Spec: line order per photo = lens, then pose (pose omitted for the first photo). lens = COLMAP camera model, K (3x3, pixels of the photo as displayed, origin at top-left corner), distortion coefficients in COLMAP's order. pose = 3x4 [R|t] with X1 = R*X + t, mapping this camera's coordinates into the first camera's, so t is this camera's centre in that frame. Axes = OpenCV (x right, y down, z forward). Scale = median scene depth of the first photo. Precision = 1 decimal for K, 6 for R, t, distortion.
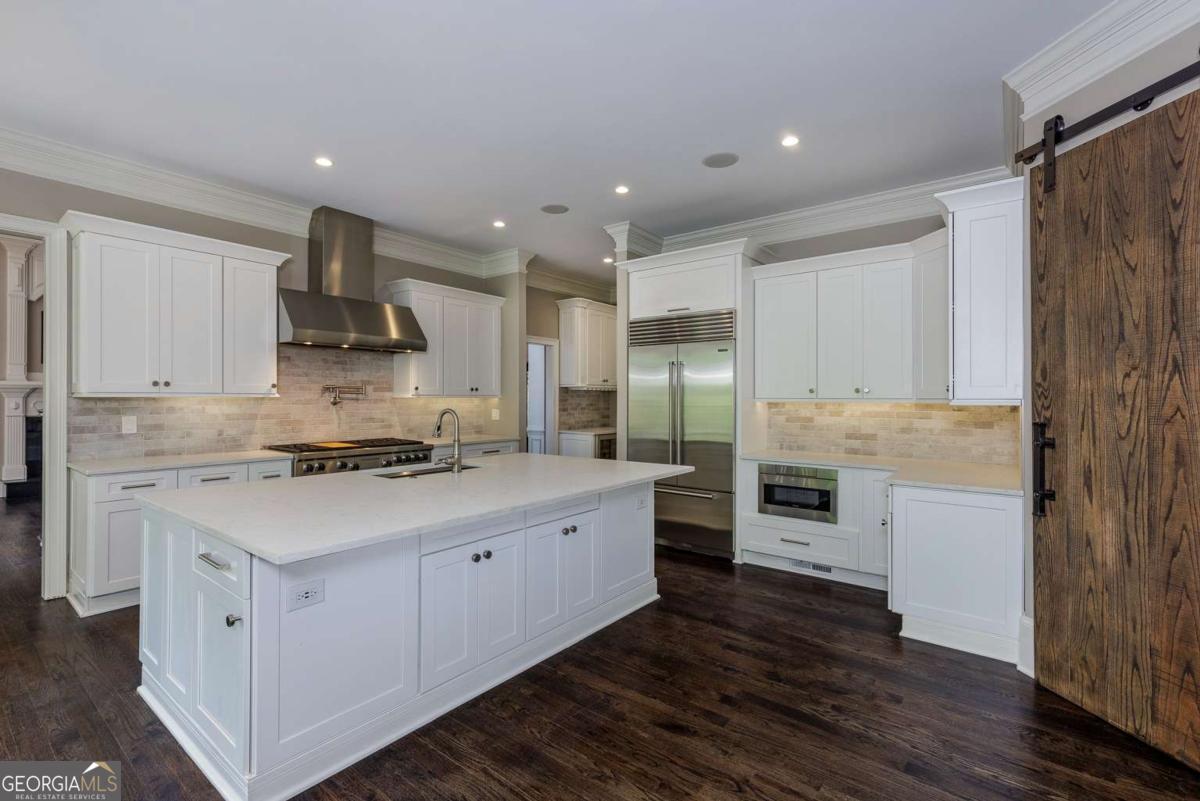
lens RADIAL K [[539.0, 0, 600.2], [0, 539.0, 398.1], [0, 0, 1]] dist [0.004109, -0.000642]
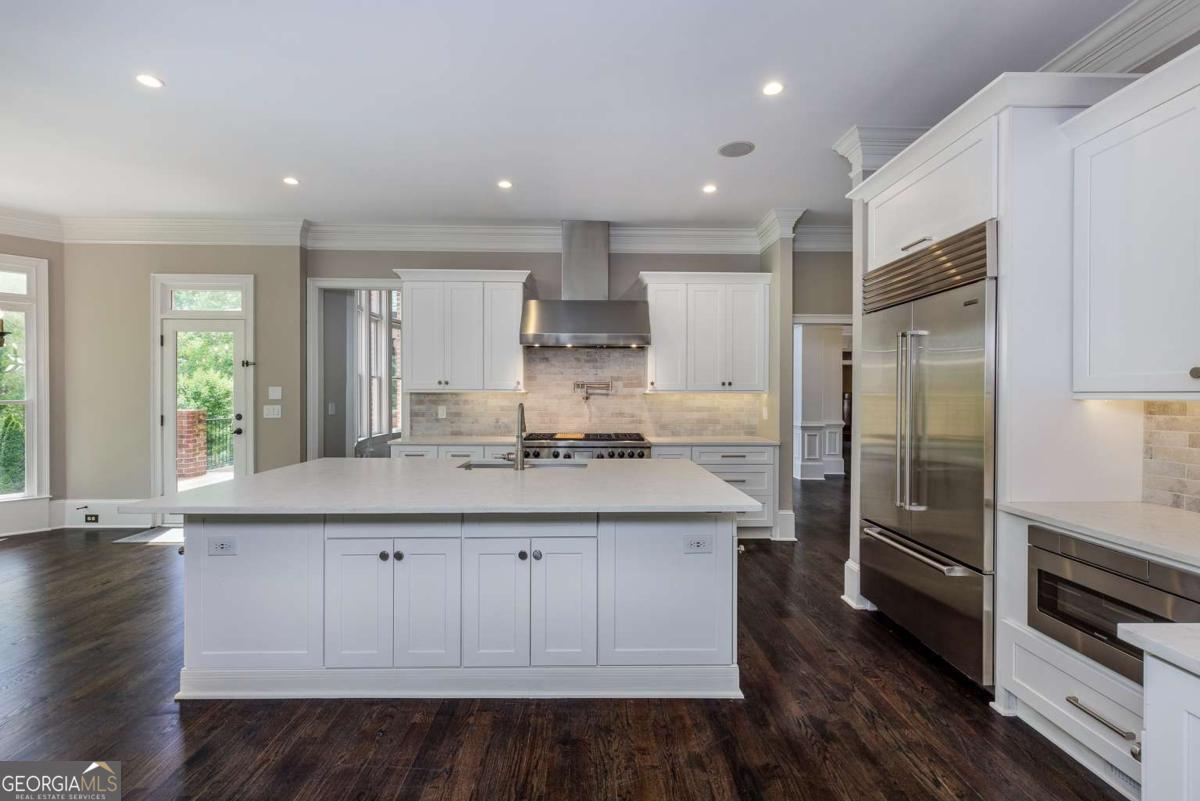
lens RADIAL K [[539.0, 0, 598.8], [0, 539.0, 399.1], [0, 0, 1]] dist [0.004109, -0.000642]
pose [[0.626036, 0.007096, -0.779762, 0.421559], [-0.001469, 0.999968, 0.007921, 0.003003], [0.779793, -0.003814, 0.626026, 0.380047]]
